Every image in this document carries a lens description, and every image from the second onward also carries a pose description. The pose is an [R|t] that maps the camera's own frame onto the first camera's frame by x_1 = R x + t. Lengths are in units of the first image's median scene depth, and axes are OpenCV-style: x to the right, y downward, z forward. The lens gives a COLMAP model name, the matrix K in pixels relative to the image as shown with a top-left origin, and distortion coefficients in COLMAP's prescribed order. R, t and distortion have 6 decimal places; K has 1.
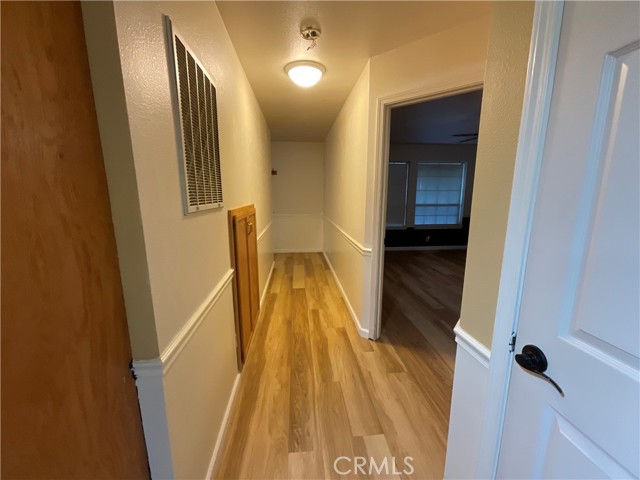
lens RADIAL K [[261.6, 0, 319.0], [0, 261.6, 238.6], [0, 0, 1]] dist [-0.000775, 0.000268]
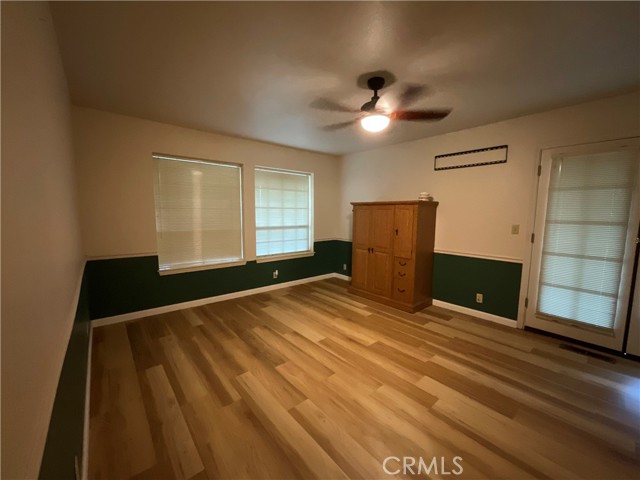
lens RADIAL K [[261.6, 0, 319.7], [0, 261.6, 241.3], [0, 0, 1]] dist [-0.000775, 0.000268]
pose [[0.822639, -0.055204, 0.565878, 0.113537], [0.089247, 0.995475, -0.032629, -0.055672], [-0.561516, 0.077345, 0.823843, 0.332935]]
